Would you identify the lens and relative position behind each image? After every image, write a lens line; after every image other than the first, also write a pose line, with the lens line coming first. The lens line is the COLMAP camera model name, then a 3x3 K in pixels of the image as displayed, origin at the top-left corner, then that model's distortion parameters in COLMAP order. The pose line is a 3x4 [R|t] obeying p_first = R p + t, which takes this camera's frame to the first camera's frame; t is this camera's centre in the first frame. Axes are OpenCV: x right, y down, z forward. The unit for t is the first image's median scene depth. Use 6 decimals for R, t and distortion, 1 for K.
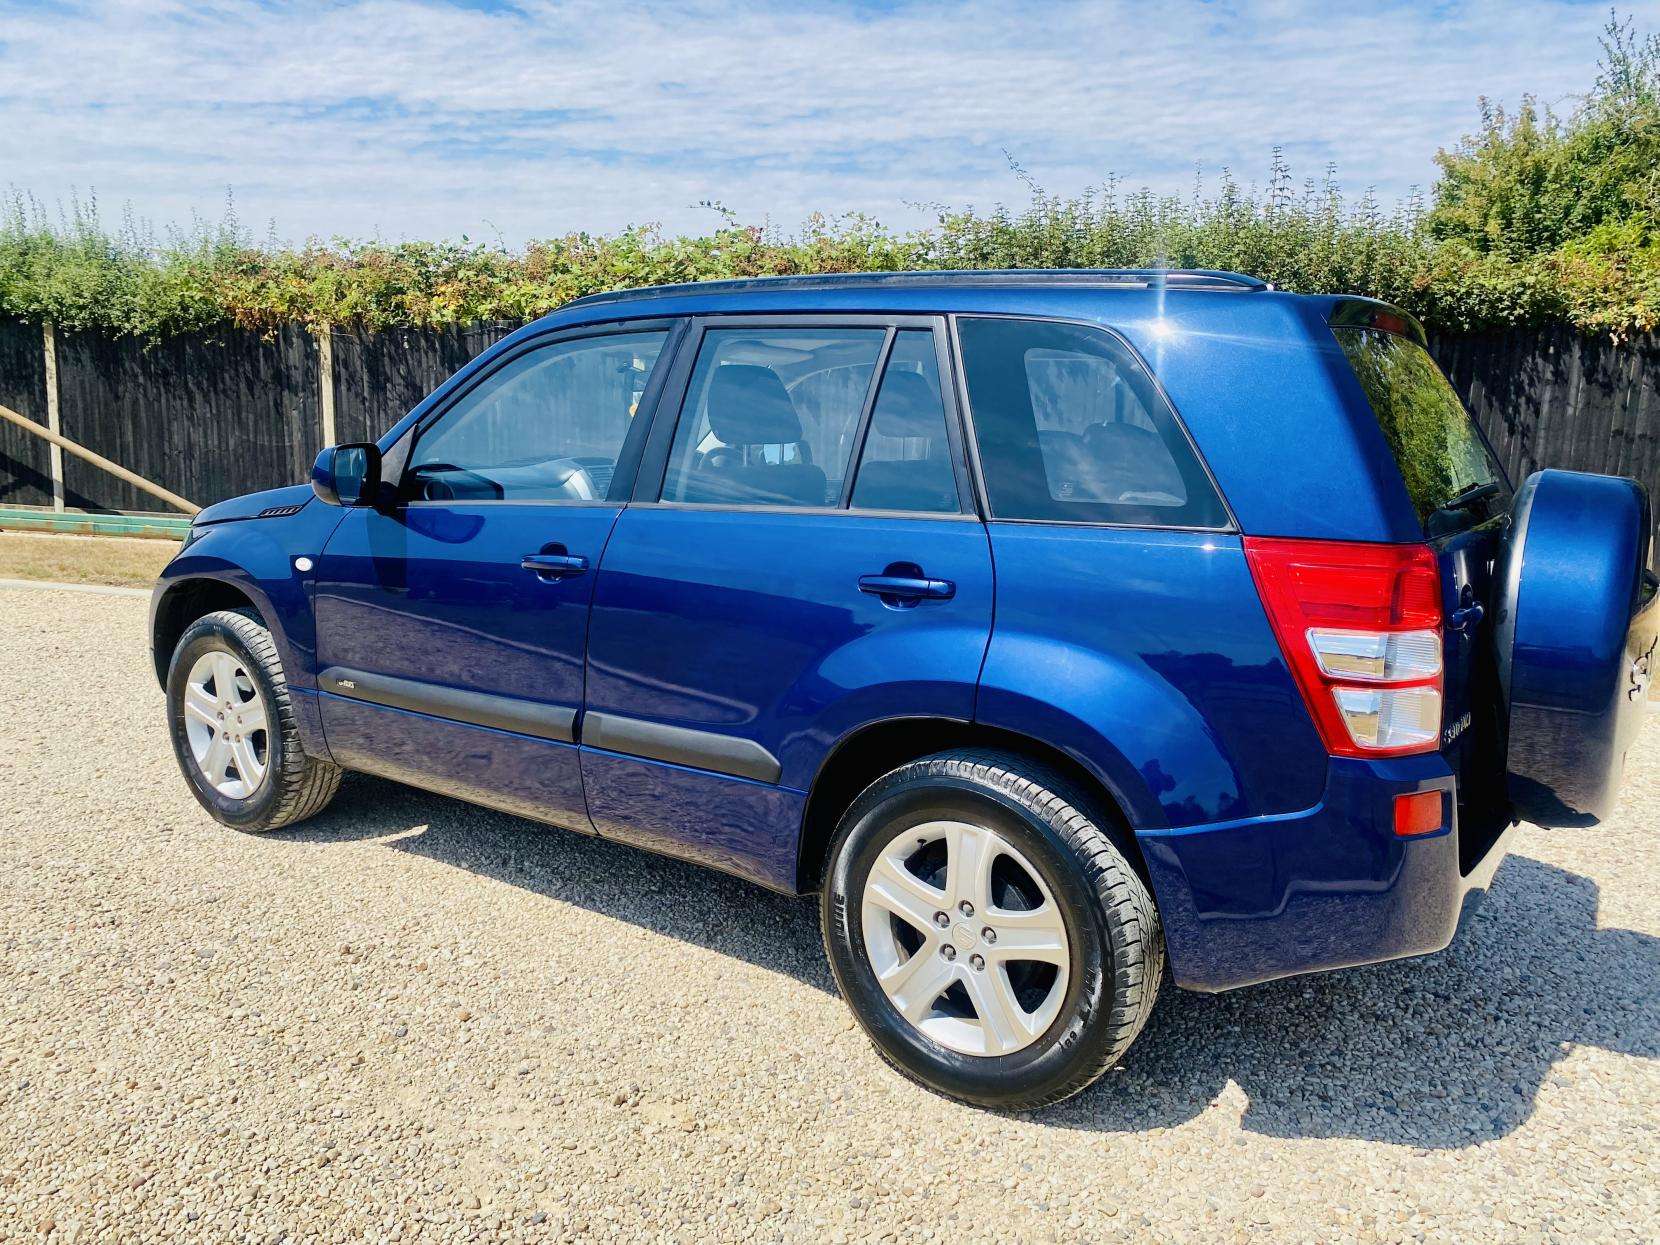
lens RADIAL K [[1201.6, 0, 824.8], [0, 1201.6, 588.6], [0, 0, 1]] dist [0.017981, -0.014689]
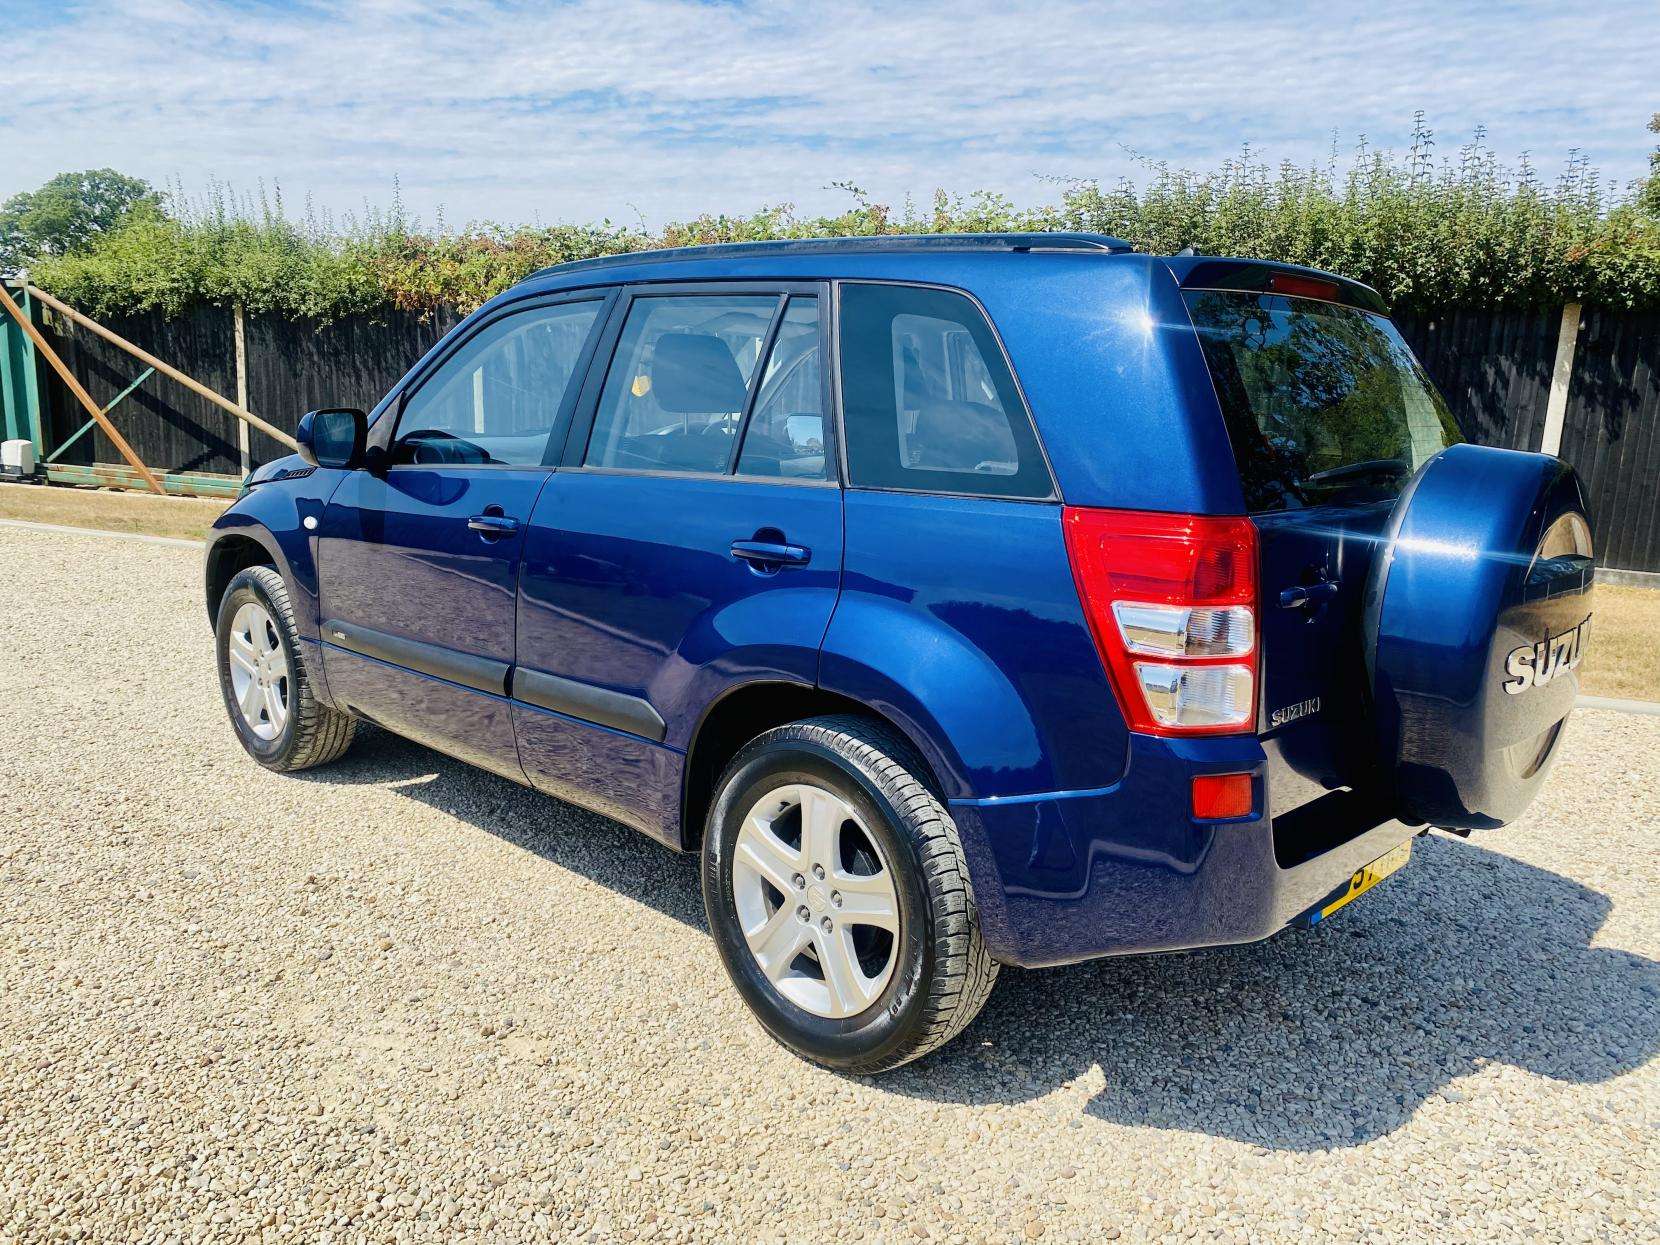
lens RADIAL K [[1201.6, 0, 859.3], [0, 1201.6, 600.9], [0, 0, 1]] dist [0.017981, -0.014689]
pose [[0.989498, 0.031869, -0.140991, 0.227566], [-0.028862, 0.999311, 0.023319, 0.011540], [0.141637, -0.019005, 0.989736, 0.008852]]
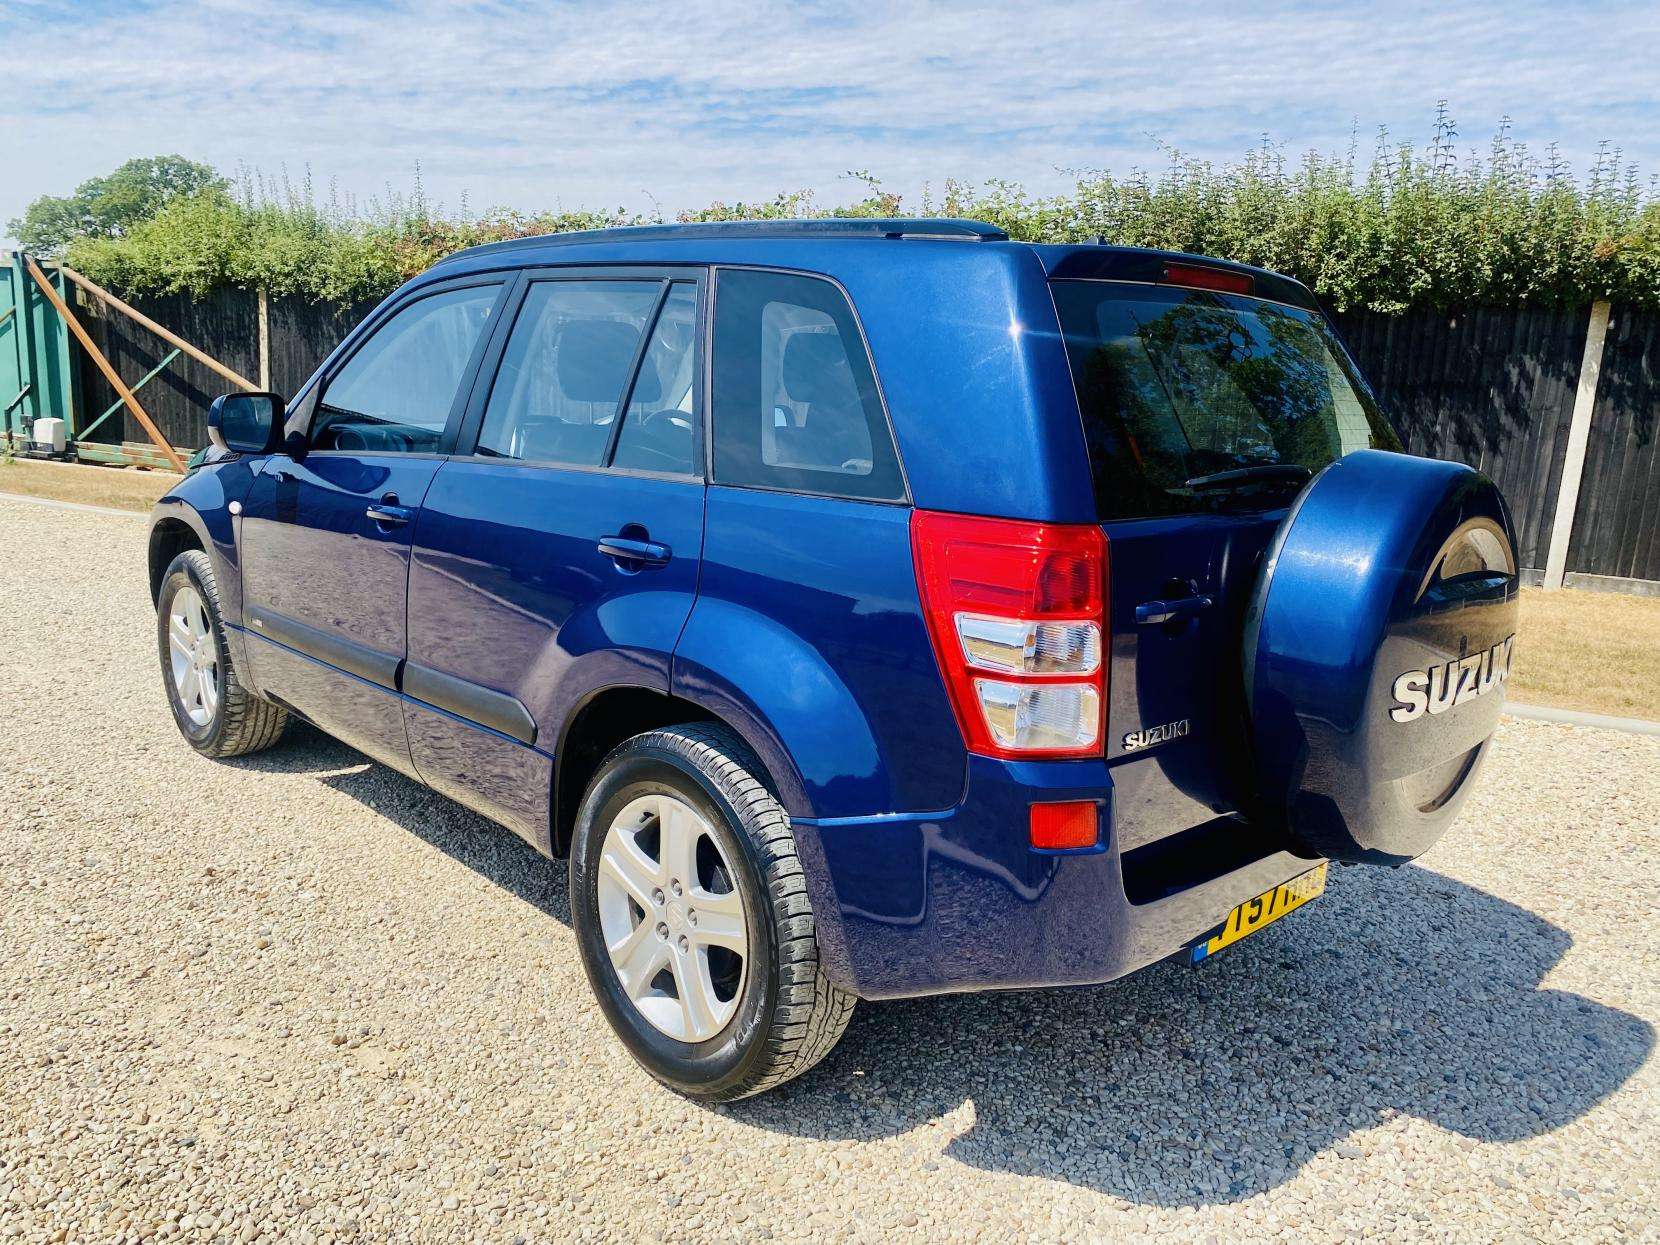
lens RADIAL K [[1201.6, 0, 858.8], [0, 1201.6, 586.4], [0, 0, 1]] dist [0.017981, -0.014689]
pose [[0.981454, 0.052939, -0.184245, 0.338152], [-0.049913, 0.998532, 0.021026, -0.000602], [0.185088, -0.011440, 0.982655, 0.069359]]
